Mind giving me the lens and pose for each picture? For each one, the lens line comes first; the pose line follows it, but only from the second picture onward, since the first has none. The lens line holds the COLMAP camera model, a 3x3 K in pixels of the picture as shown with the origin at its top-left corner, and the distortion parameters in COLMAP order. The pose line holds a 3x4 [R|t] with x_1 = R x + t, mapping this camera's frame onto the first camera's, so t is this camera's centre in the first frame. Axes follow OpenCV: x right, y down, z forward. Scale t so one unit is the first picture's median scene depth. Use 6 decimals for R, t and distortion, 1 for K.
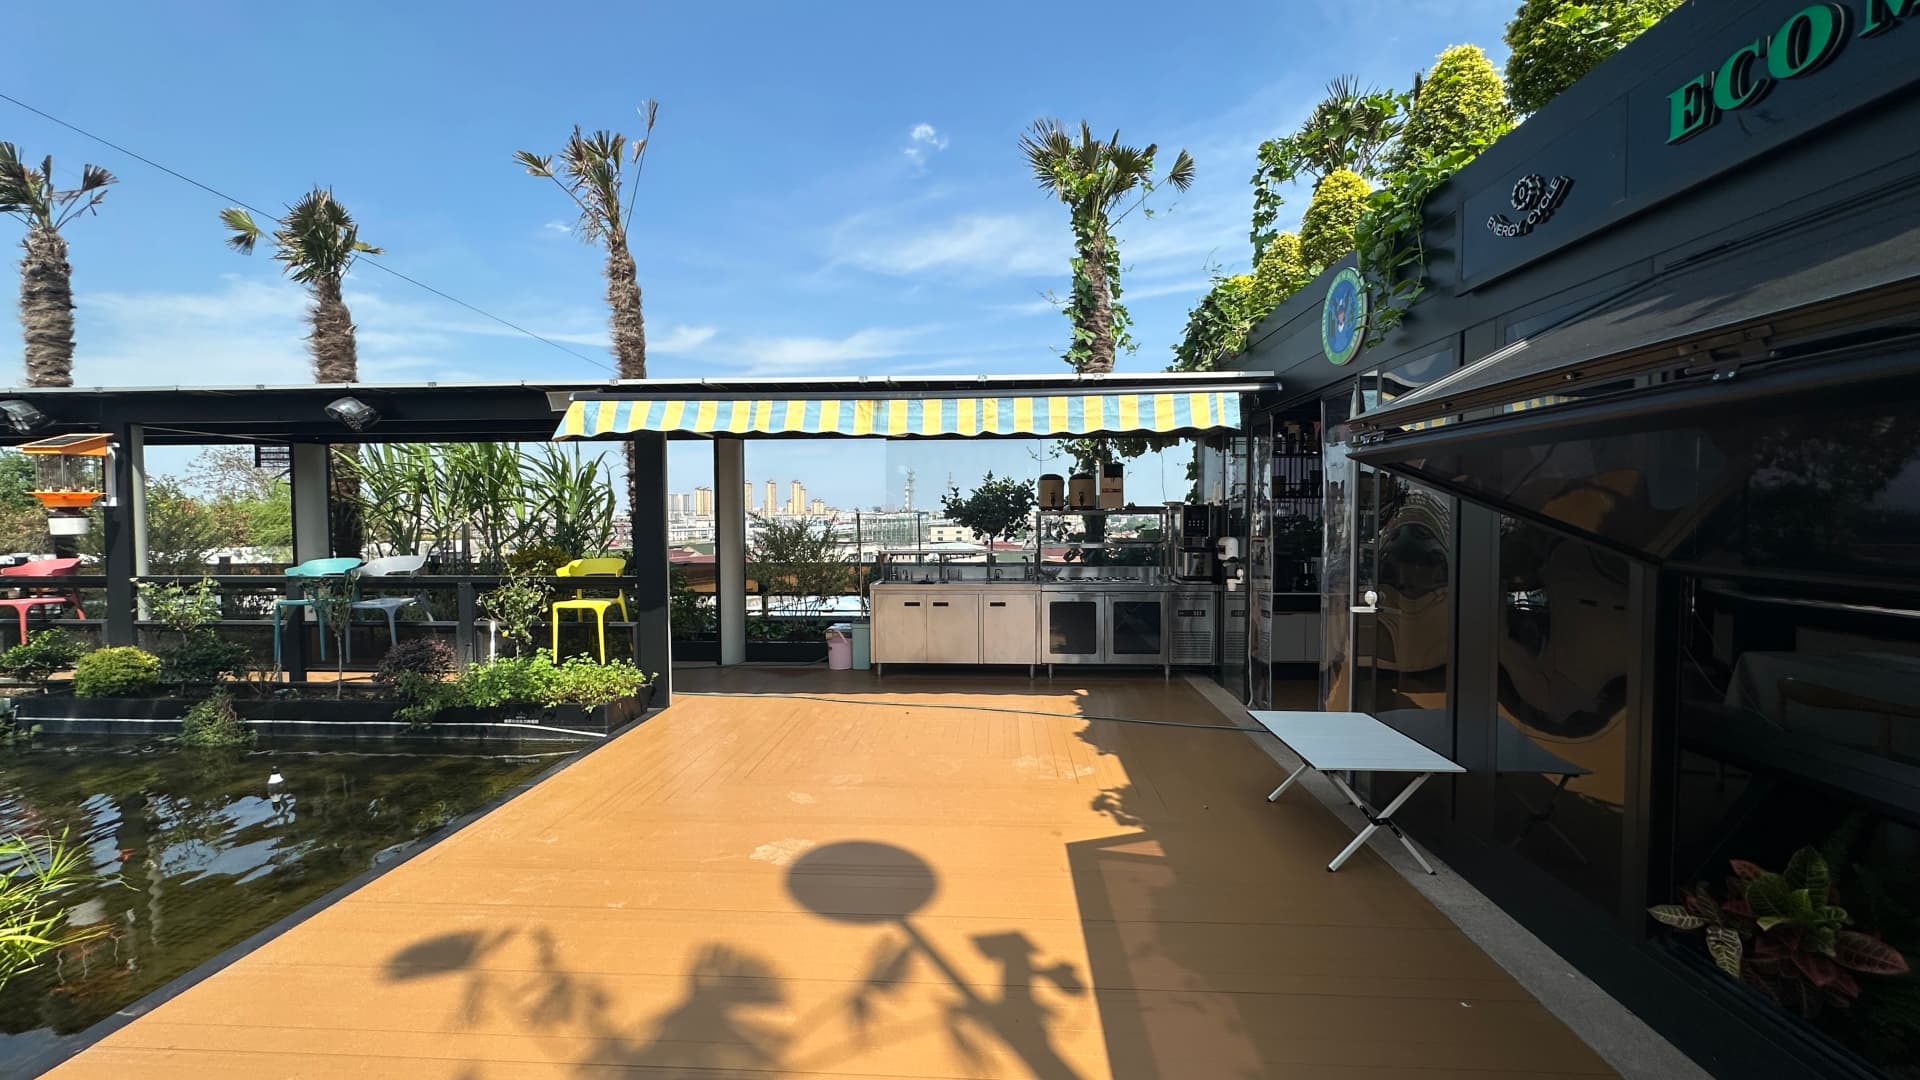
lens RADIAL K [[779.7, 0, 952.9], [0, 779.7, 541.1], [0, 0, 1]] dist [0.011108, -0.000006]
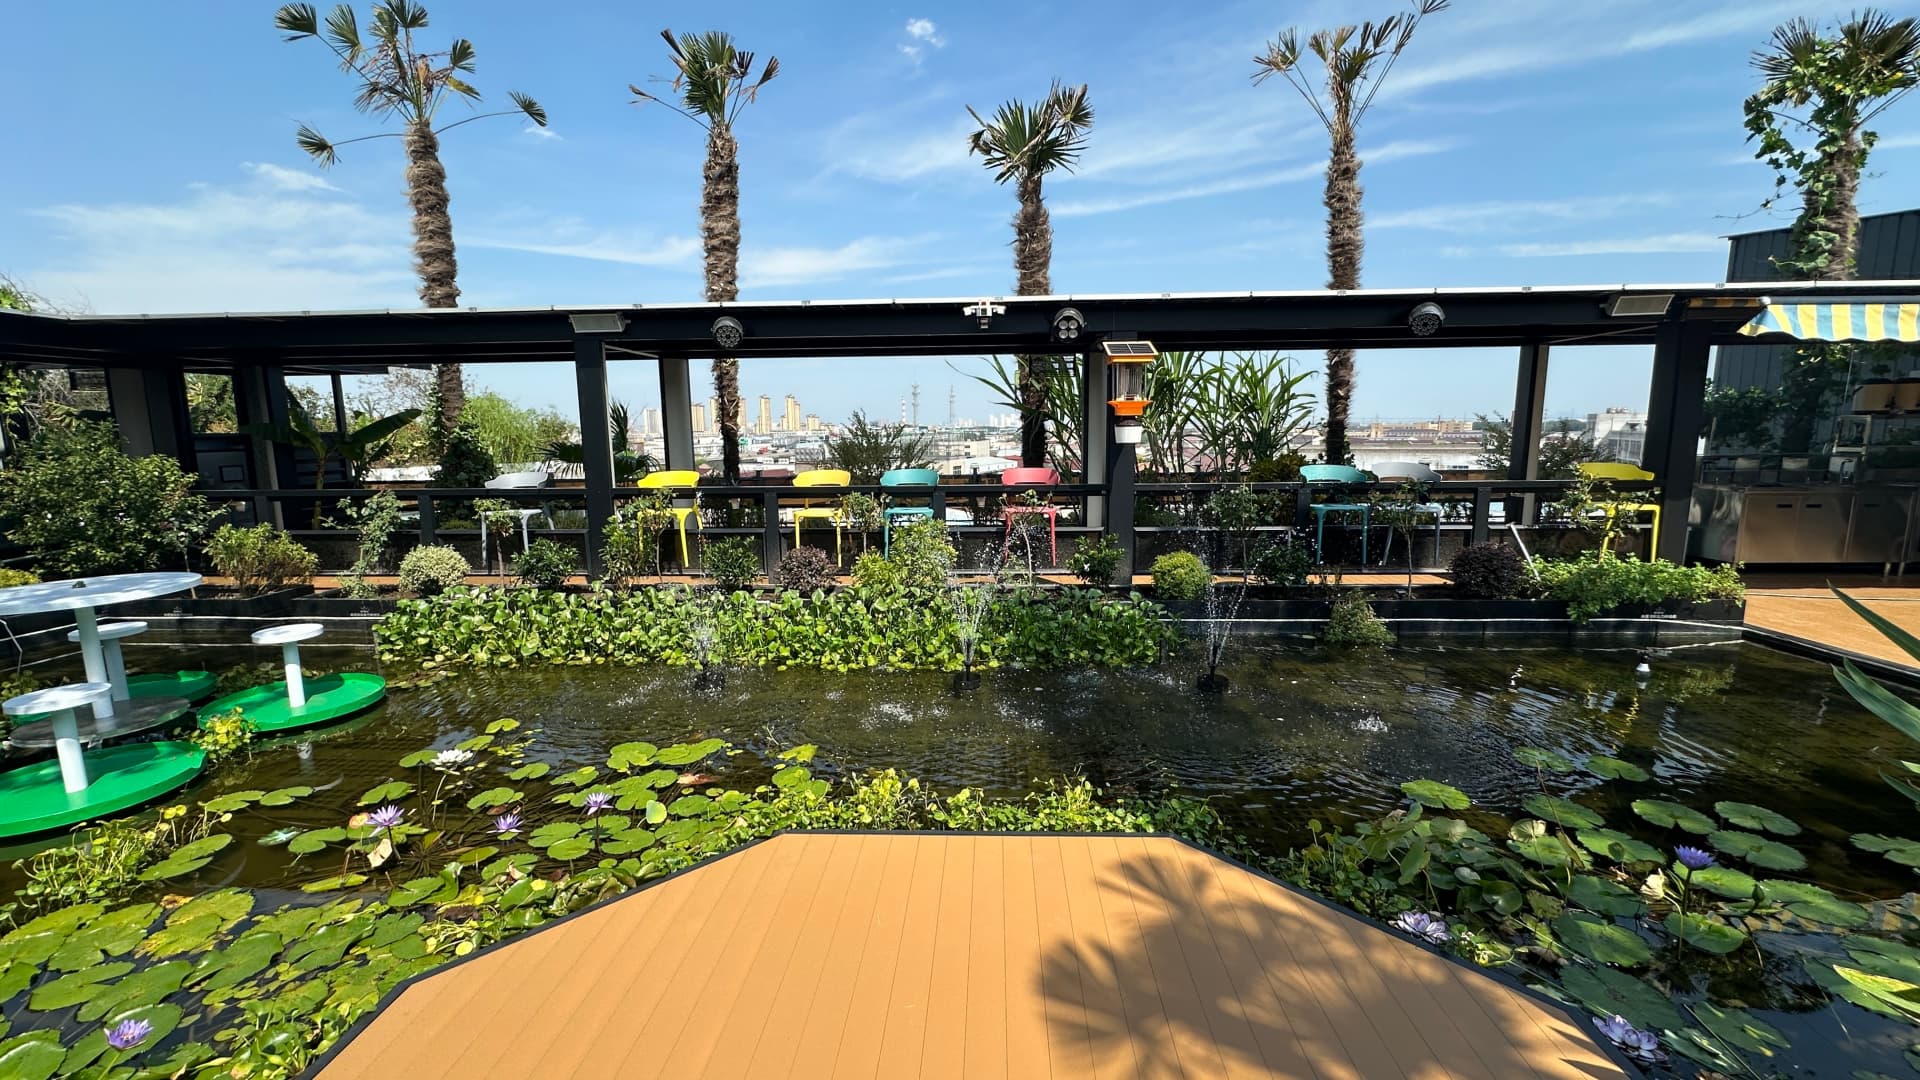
lens RADIAL K [[751.3, 0, 964.4], [0, 751.3, 546.3], [0, 0, 1]] dist [-0.005327, 0.000034]
pose [[0.999030, -0.015265, 0.041293, -0.435167], [0.010126, 0.992492, 0.121892, 0.001615], [-0.042844, -0.121356, 0.991684, 0.009294]]
